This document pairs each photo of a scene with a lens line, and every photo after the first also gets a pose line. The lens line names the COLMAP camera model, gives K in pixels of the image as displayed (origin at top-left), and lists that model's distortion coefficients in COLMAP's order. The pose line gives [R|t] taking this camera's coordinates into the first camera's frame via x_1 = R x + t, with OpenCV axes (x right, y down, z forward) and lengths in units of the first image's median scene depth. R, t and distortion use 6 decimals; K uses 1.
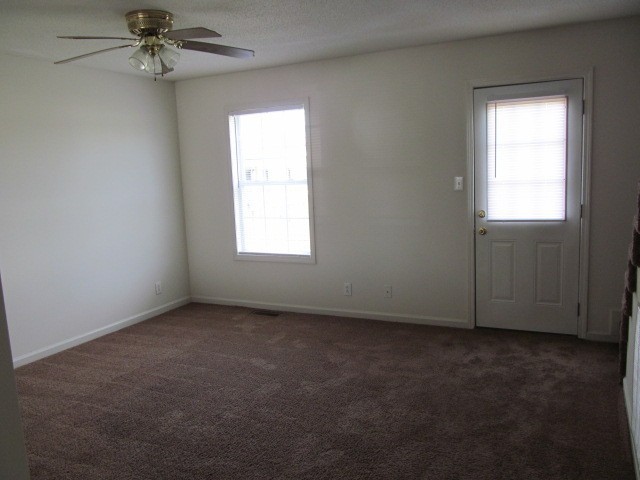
lens RADIAL K [[534.7, 0, 311.5], [0, 534.7, 241.3], [0, 0, 1]] dist [-0.038003, 0.008088]
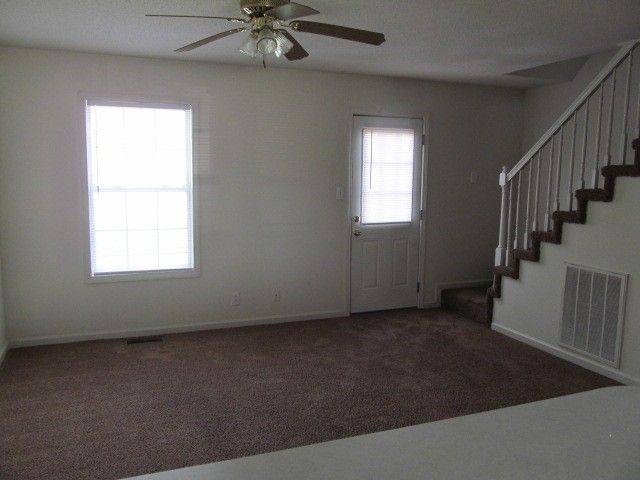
lens RADIAL K [[534.7, 0, 311.5], [0, 534.7, 241.3], [0, 0, 1]] dist [-0.038003, 0.008088]
pose [[0.664836, -0.045416, 0.745607, -0.676553], [0.067697, 0.997706, 0.000408, -0.008059], [-0.743915, 0.050204, 0.666385, 0.276480]]
